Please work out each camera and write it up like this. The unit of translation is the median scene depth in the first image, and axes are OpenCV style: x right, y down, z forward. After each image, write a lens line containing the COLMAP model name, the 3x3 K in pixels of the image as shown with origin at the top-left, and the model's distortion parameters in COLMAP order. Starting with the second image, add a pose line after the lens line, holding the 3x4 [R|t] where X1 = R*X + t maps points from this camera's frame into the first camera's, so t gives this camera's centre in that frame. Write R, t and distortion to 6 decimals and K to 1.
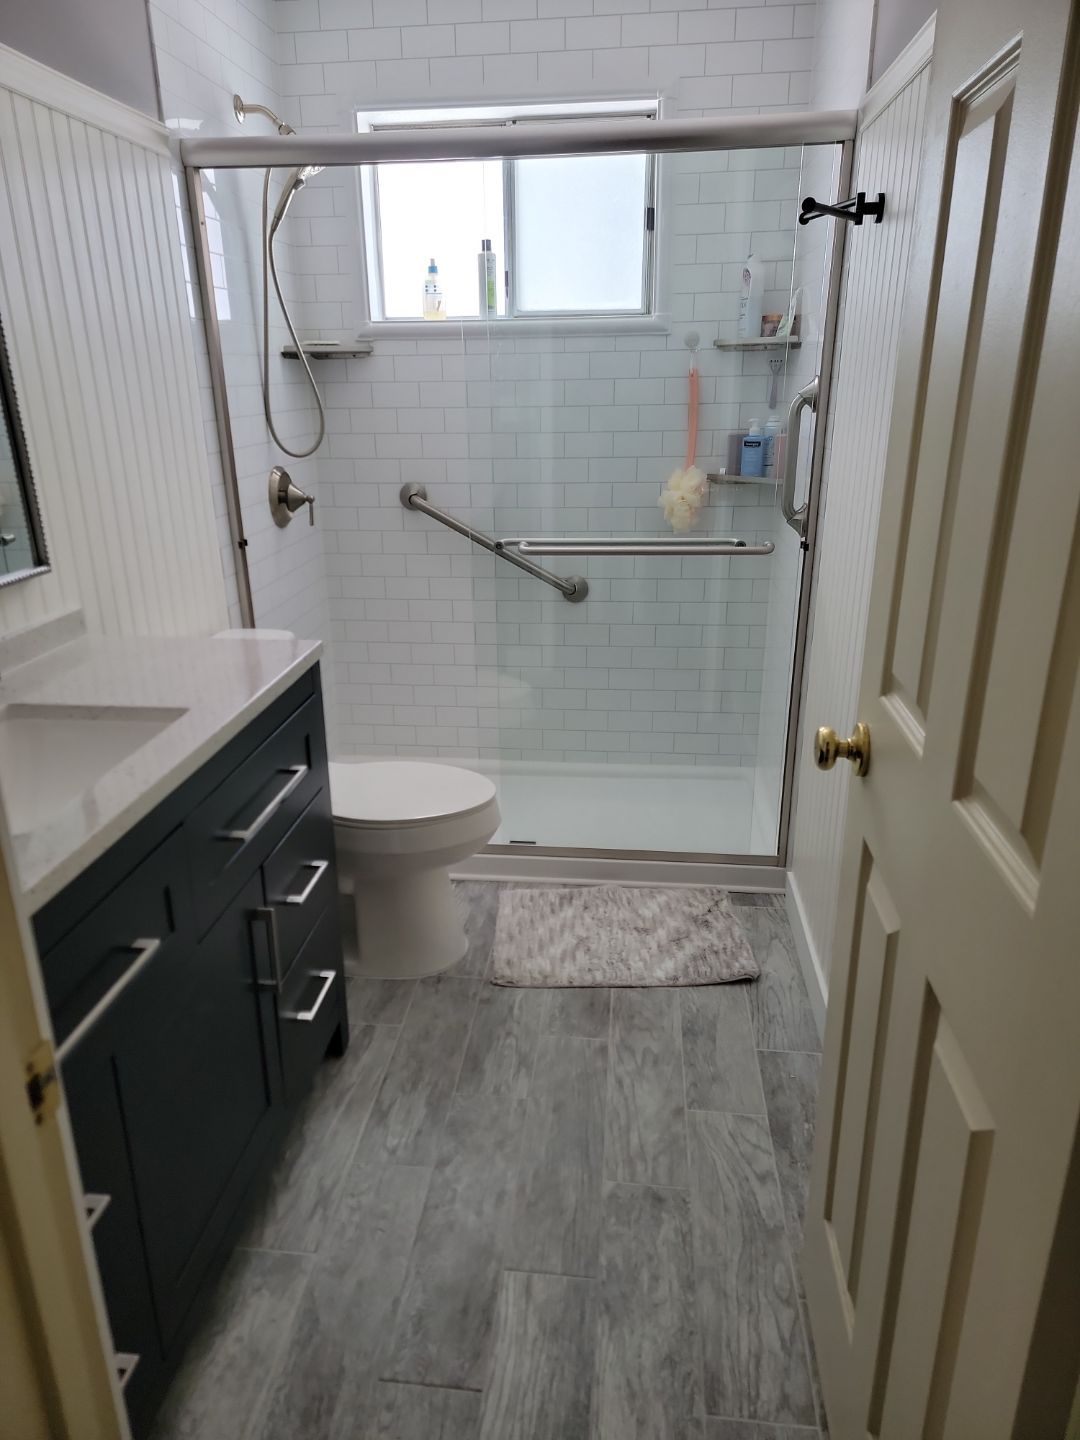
lens RADIAL K [[992.7, 0, 531.1], [0, 992.7, 714.0], [0, 0, 1]] dist [0.064266, -0.047549]
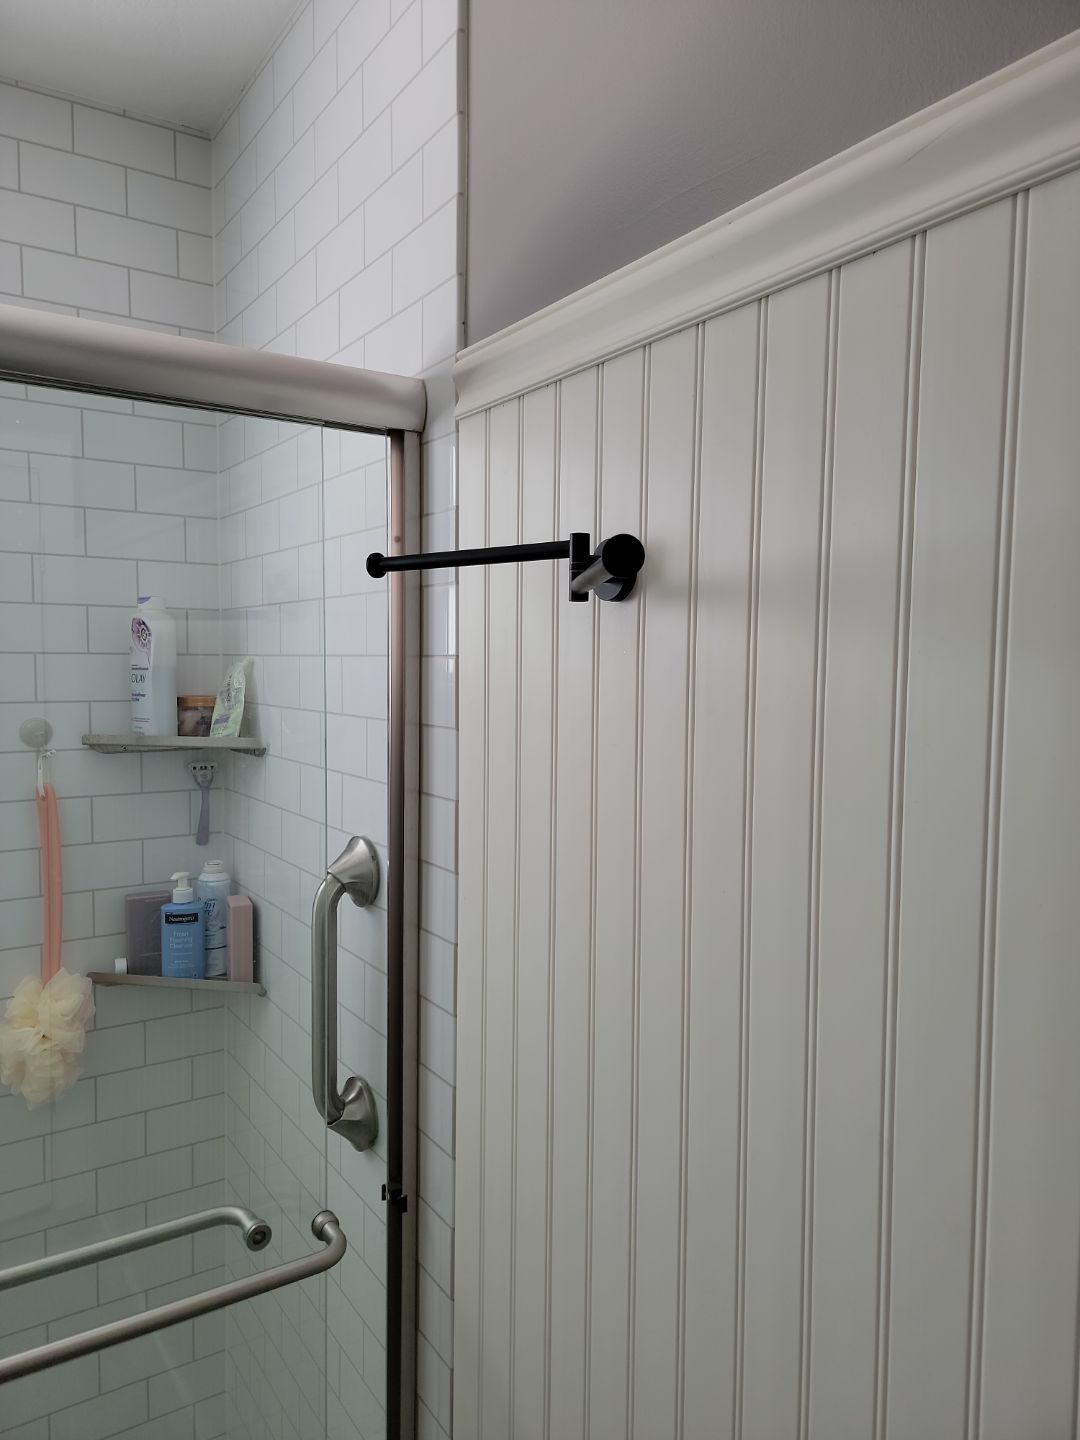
lens RADIAL K [[992.7, 0, 531.1], [0, 992.7, 714.0], [0, 0, 1]] dist [0.064266, -0.047549]
pose [[0.773944, -0.021721, 0.632881, 0.027745], [0.198637, 0.957298, -0.210056, -0.226402], [-0.601293, 0.288285, 0.745210, 0.456241]]
